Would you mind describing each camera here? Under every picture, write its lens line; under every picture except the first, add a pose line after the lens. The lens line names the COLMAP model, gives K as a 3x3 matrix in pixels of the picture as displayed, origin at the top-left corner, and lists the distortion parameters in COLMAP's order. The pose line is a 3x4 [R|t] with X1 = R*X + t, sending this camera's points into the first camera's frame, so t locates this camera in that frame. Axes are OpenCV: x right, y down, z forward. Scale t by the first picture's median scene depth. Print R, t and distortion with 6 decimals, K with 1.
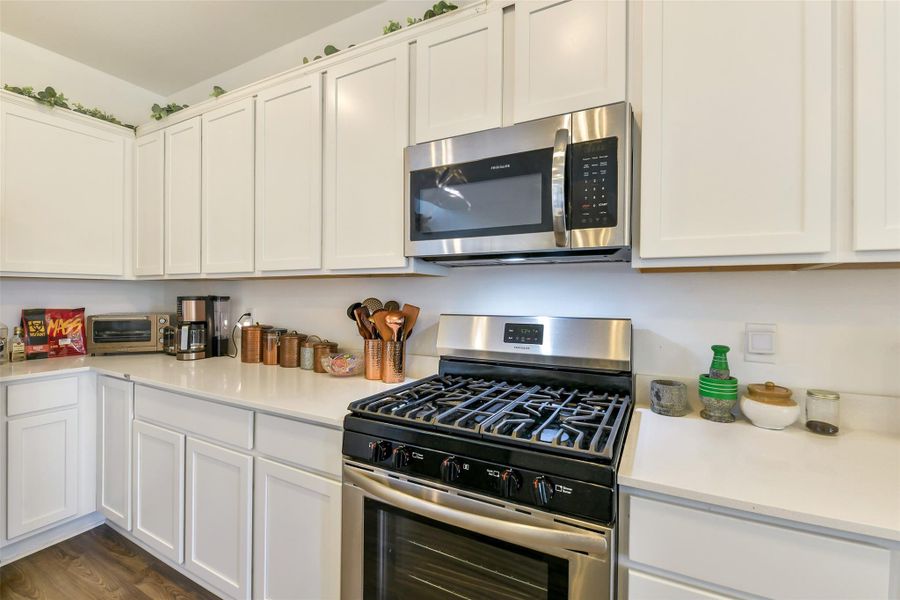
lens RADIAL K [[394.4, 0, 446.5], [0, 394.4, 295.7], [0, 0, 1]] dist [-0.009464, -0.004092]
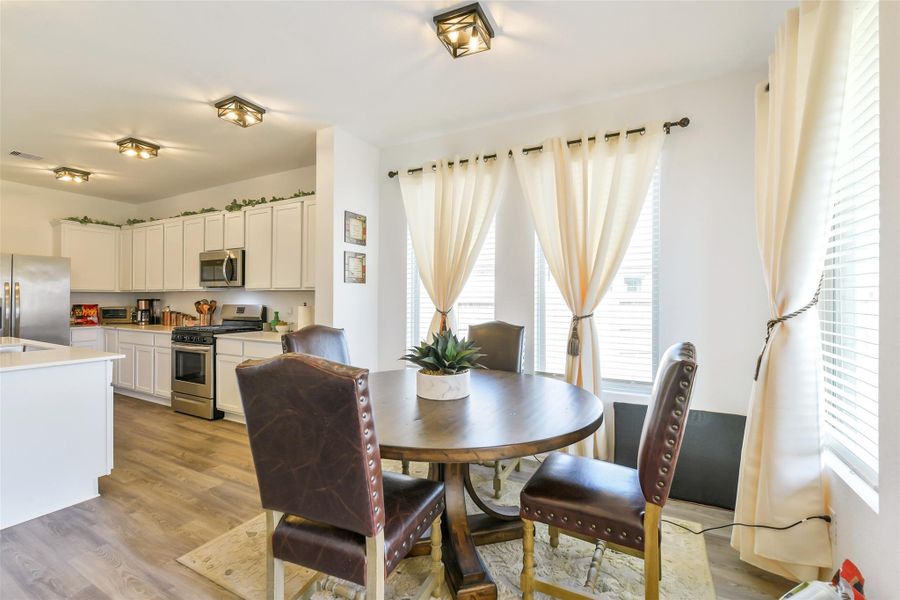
lens RADIAL K [[394.4, 0, 444.5], [0, 394.4, 294.9], [0, 0, 1]] dist [-0.009464, -0.004092]
pose [[0.999981, -0.003414, 0.005199, 1.418018], [0.003480, 0.999912, -0.012766, 0.015434], [-0.005155, 0.012784, 0.999905, -1.688126]]
